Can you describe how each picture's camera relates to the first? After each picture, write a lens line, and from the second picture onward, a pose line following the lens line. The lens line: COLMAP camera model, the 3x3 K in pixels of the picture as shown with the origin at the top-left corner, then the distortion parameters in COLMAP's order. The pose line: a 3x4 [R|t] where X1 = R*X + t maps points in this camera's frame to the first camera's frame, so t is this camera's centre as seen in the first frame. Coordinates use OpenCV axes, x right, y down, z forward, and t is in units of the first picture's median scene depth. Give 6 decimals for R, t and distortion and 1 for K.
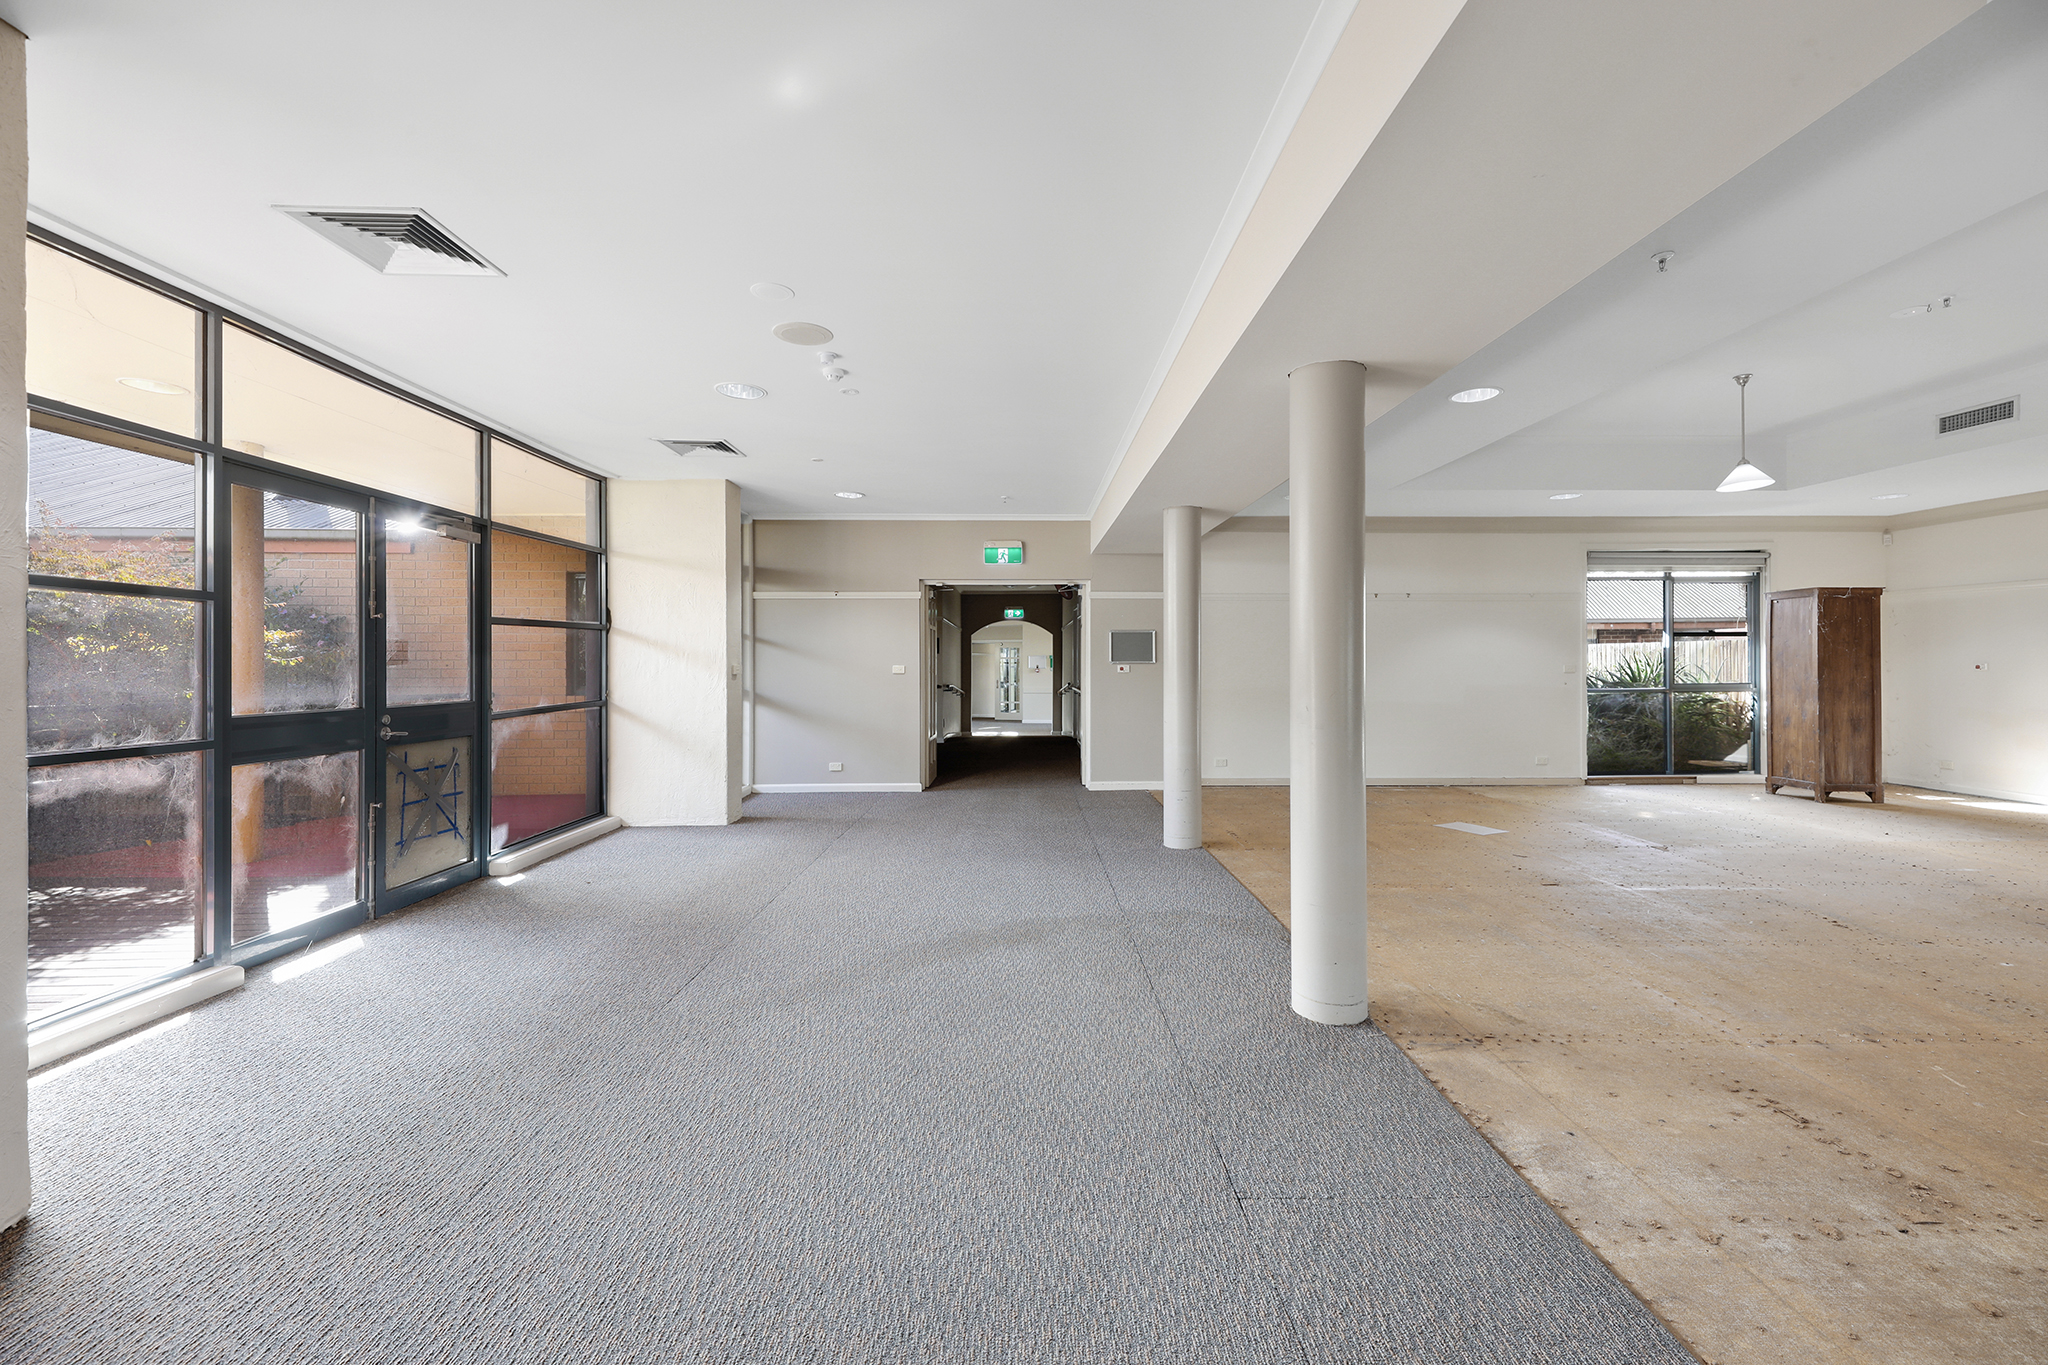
lens RADIAL K [[824.6, 0, 1030.6], [0, 824.6, 650.0], [0, 0, 1]] dist [0.020363, 0.000009]
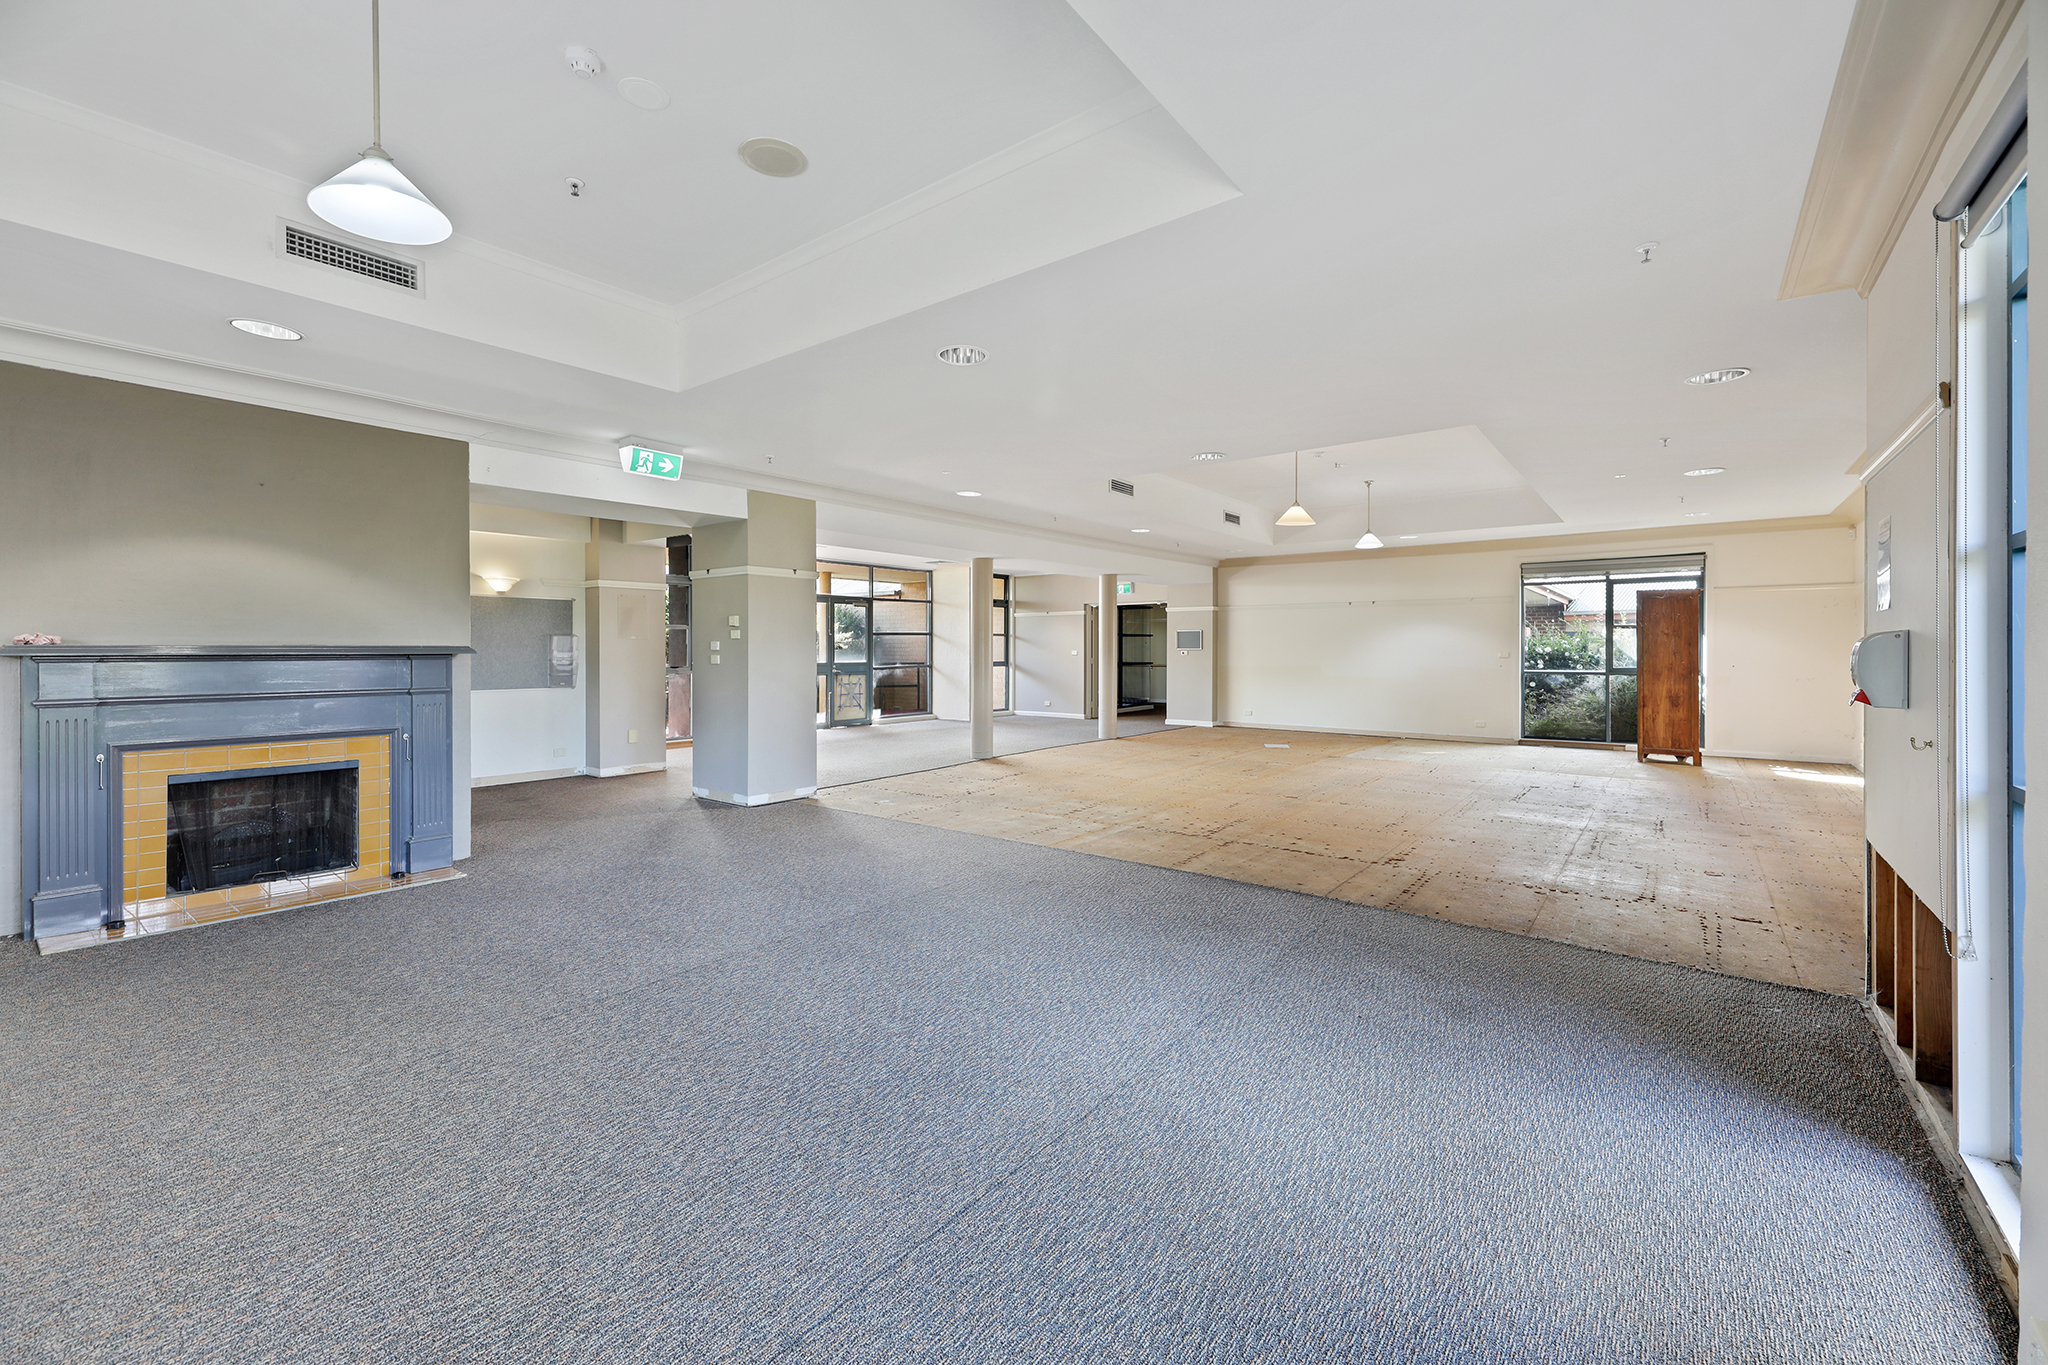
lens RADIAL K [[824.6, 0, 1030.6], [0, 824.6, 650.0], [0, 0, 1]] dist [0.020363, 0.000009]
pose [[0.771526, 0.002525, -0.636193, 0.954695], [0.008774, 0.999855, 0.014609, -0.011244], [0.636137, -0.016853, 0.771392, -0.503642]]
